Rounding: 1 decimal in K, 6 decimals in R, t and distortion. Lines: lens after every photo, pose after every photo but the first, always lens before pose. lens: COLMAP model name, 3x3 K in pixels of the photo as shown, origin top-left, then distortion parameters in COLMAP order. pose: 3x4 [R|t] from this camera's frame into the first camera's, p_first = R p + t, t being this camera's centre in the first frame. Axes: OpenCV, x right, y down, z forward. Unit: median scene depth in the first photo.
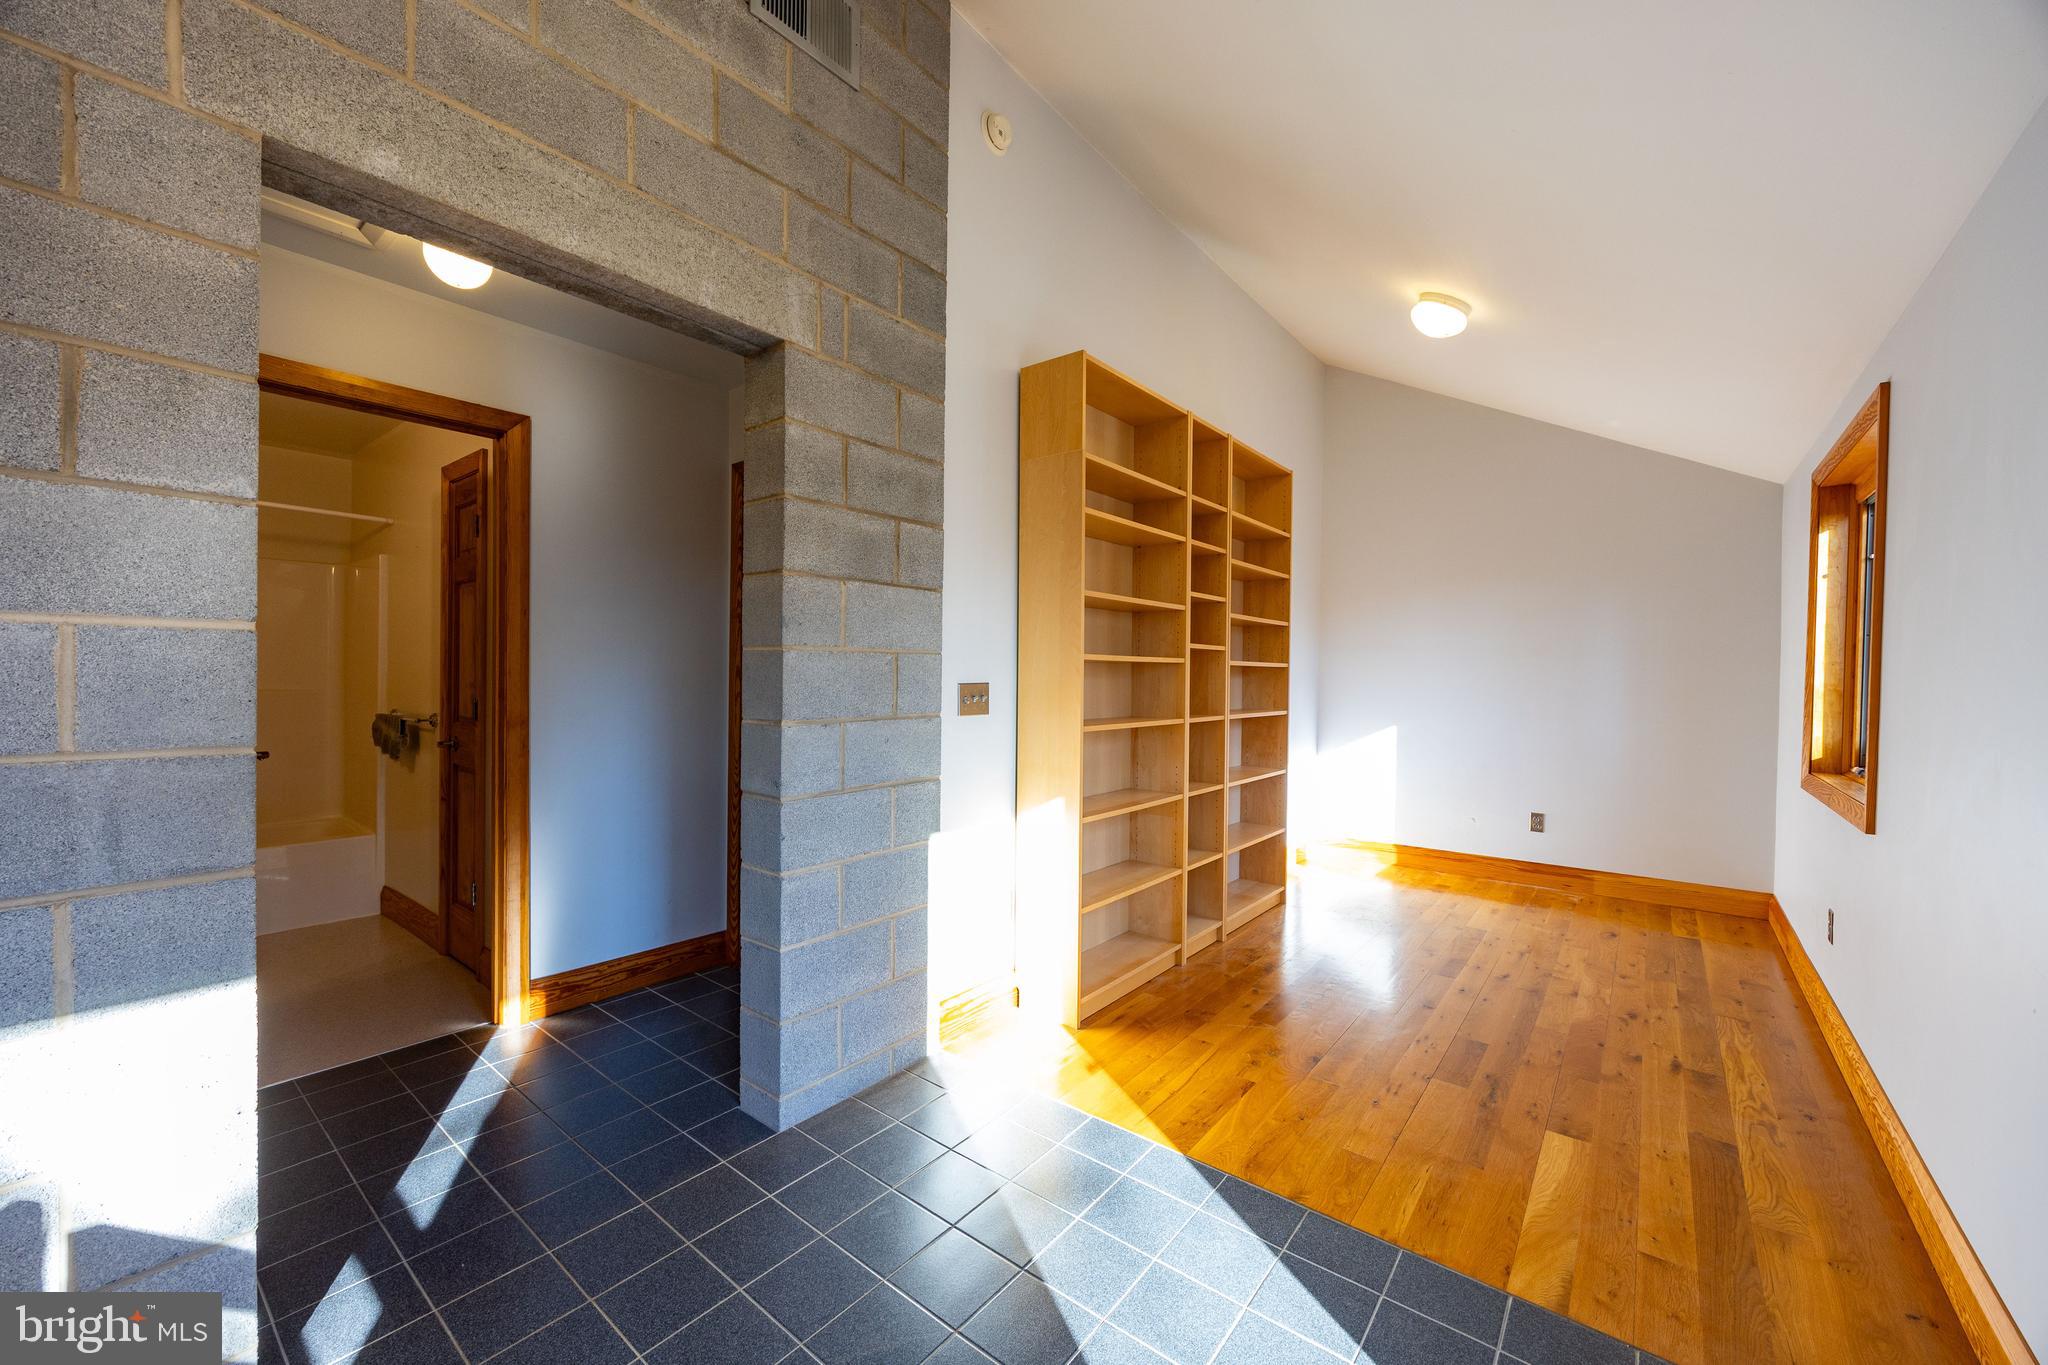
lens RADIAL K [[779.1, 0, 1019.4], [0, 779.1, 681.9], [0, 0, 1]] dist [-0.001628, -0.000222]
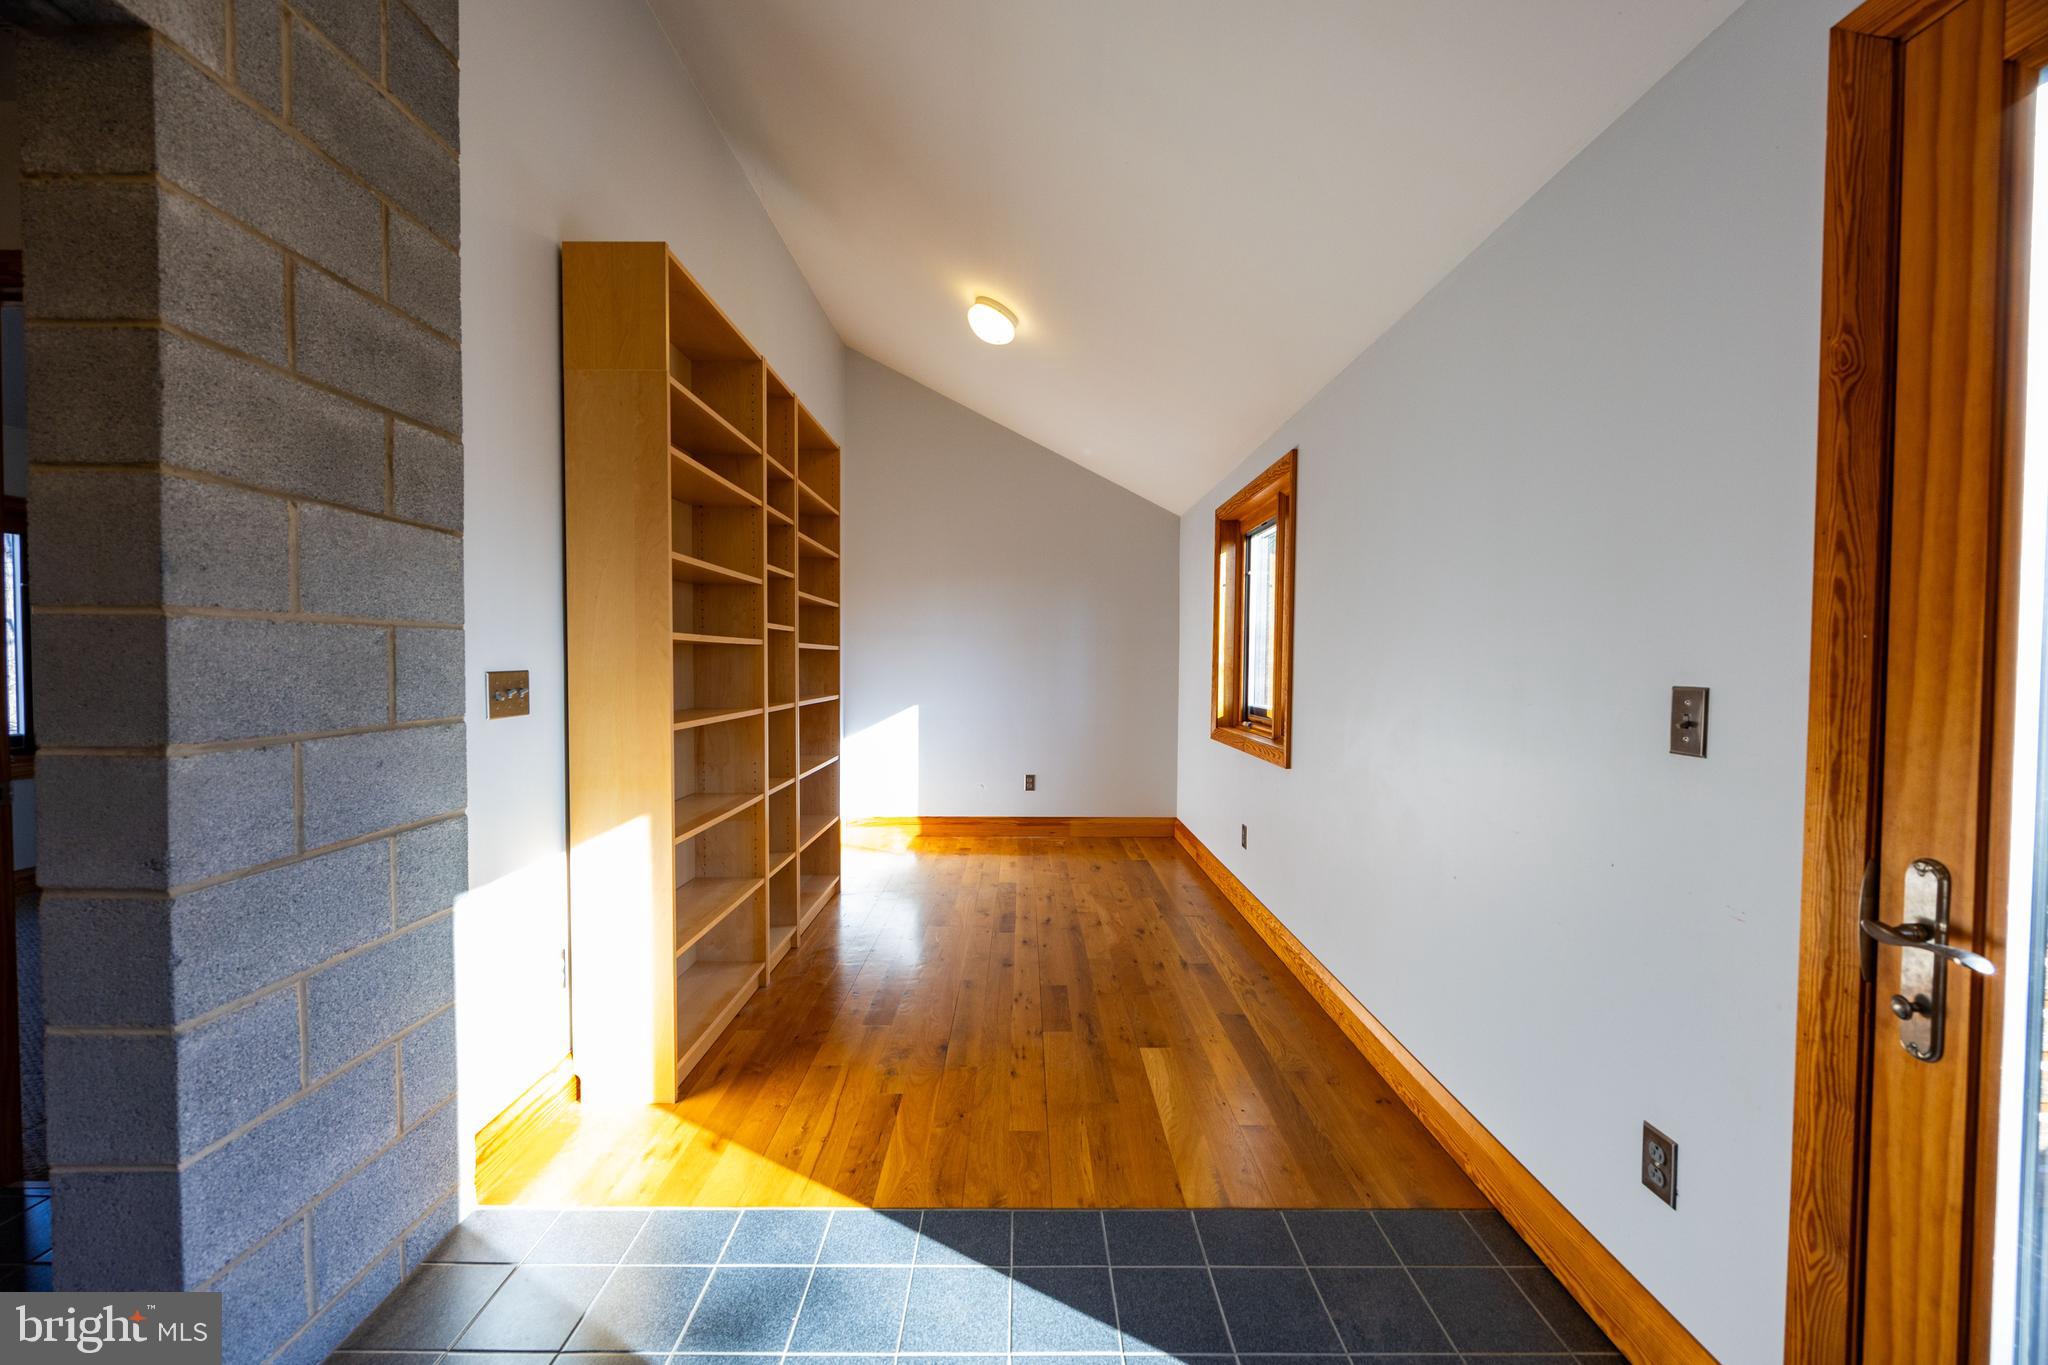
lens RADIAL K [[779.1, 0, 1022.0], [0, 779.1, 682.8], [0, 0, 1]] dist [-0.001628, -0.000222]
pose [[0.779493, -0.023598, 0.625966, -0.146745], [0.009555, 0.999622, 0.025786, -0.001896], [-0.626338, -0.014119, 0.779424, 0.172865]]
